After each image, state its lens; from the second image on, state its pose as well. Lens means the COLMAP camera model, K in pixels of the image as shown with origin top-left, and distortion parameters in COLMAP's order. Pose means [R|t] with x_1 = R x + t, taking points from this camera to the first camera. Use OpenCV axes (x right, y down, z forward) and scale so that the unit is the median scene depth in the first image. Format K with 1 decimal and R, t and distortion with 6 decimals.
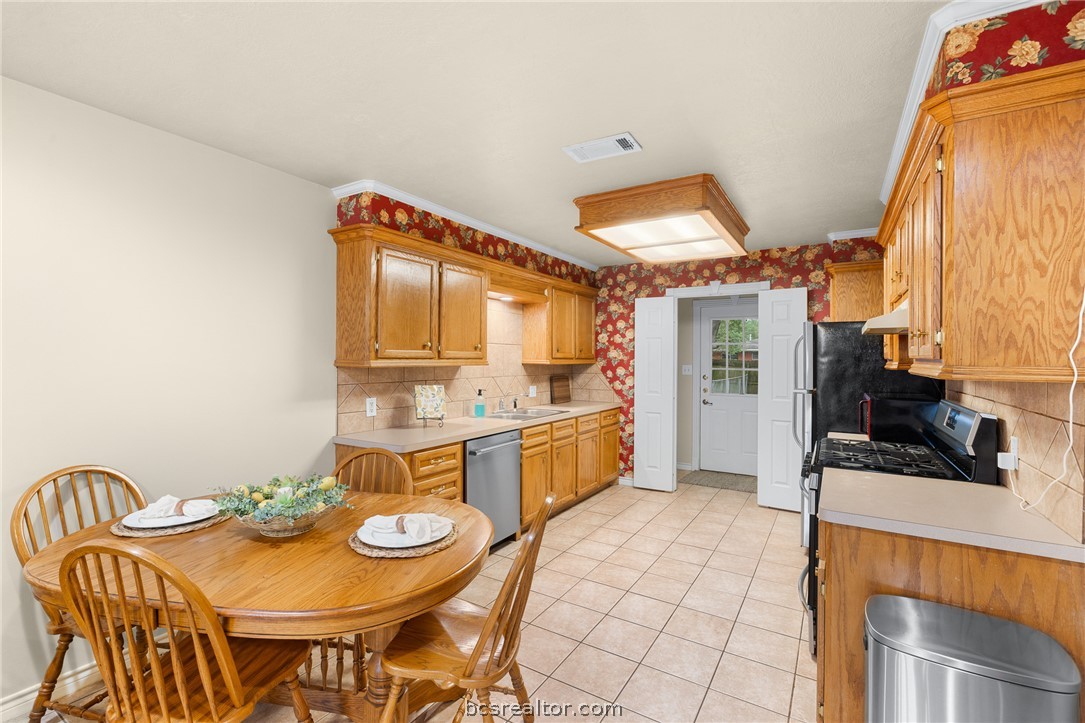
lens RADIAL K [[481.0, 0, 542.5], [0, 481.0, 361.5], [0, 0, 1]] dist [0.000108, 0.000026]
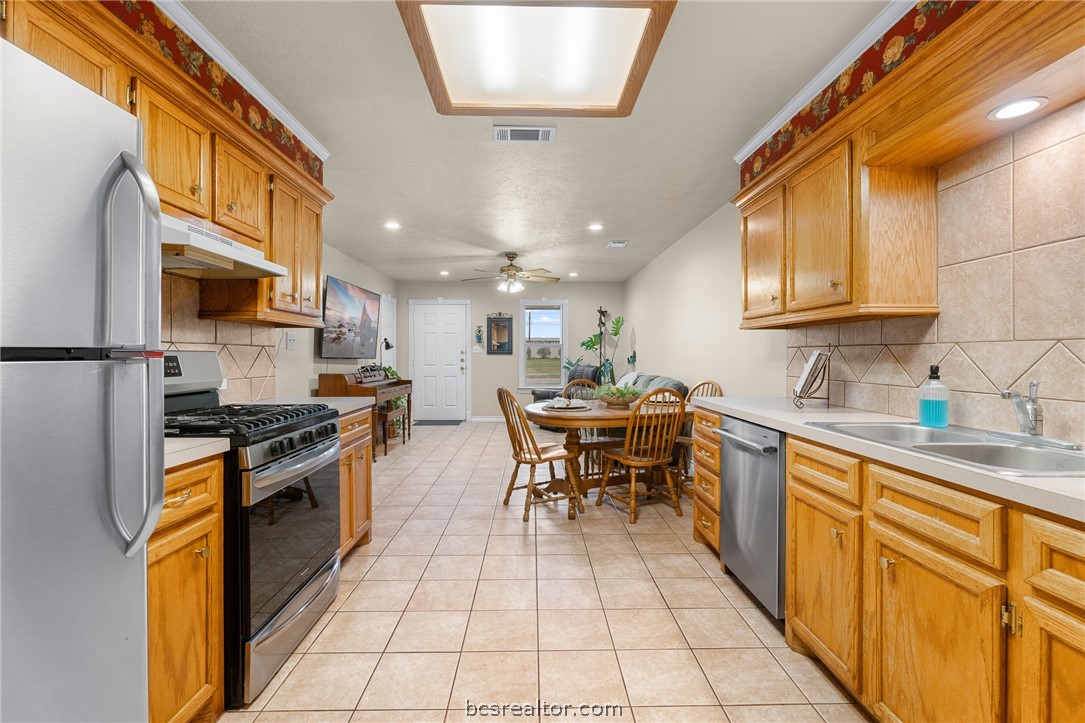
lens RADIAL K [[481.0, 0, 542.5], [0, 481.0, 361.5], [0, 0, 1]] dist [0.000108, 0.000026]
pose [[-0.838057, -0.000296, -0.545583, 0.441227], [-0.009159, 0.999867, 0.013526, 0.053503], [0.545507, 0.016333, -0.837947, 1.229469]]
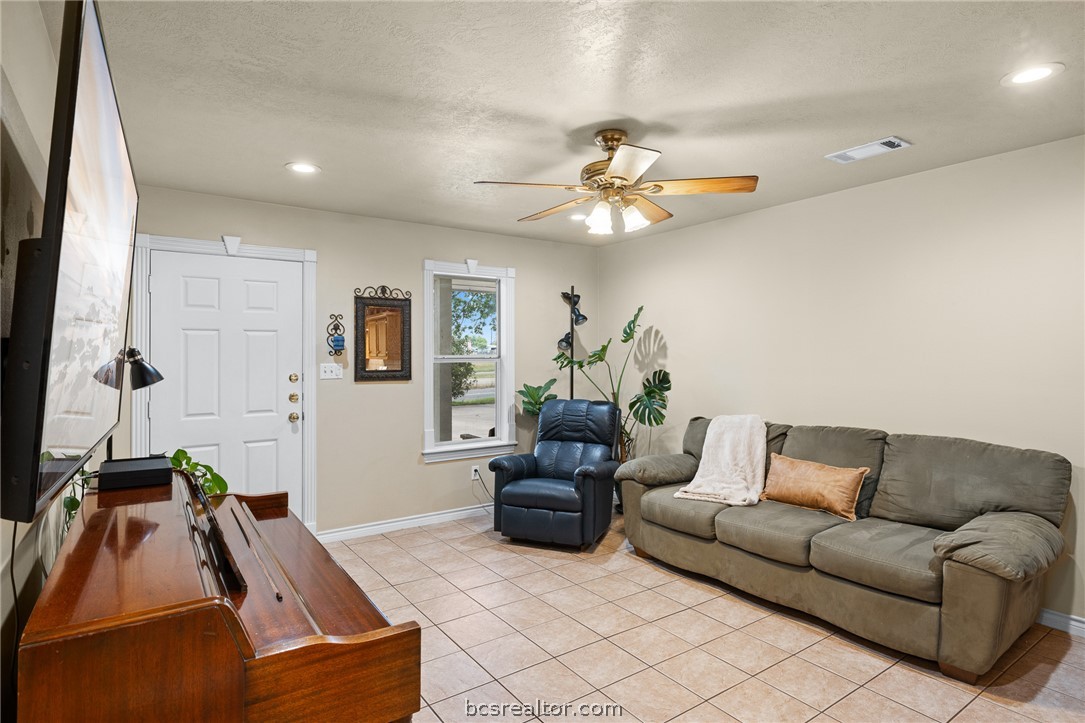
lens RADIAL K [[575.6, 0, 540.5], [0, 575.6, 353.6], [0, 0, 1]] dist [-0.000643, 0.000007]
pose [[-0.399300, -0.003612, -0.916813, 0.423677], [-0.006612, 0.999978, -0.001060, 0.043055], [0.916797, 0.005638, -0.399315, 1.007584]]
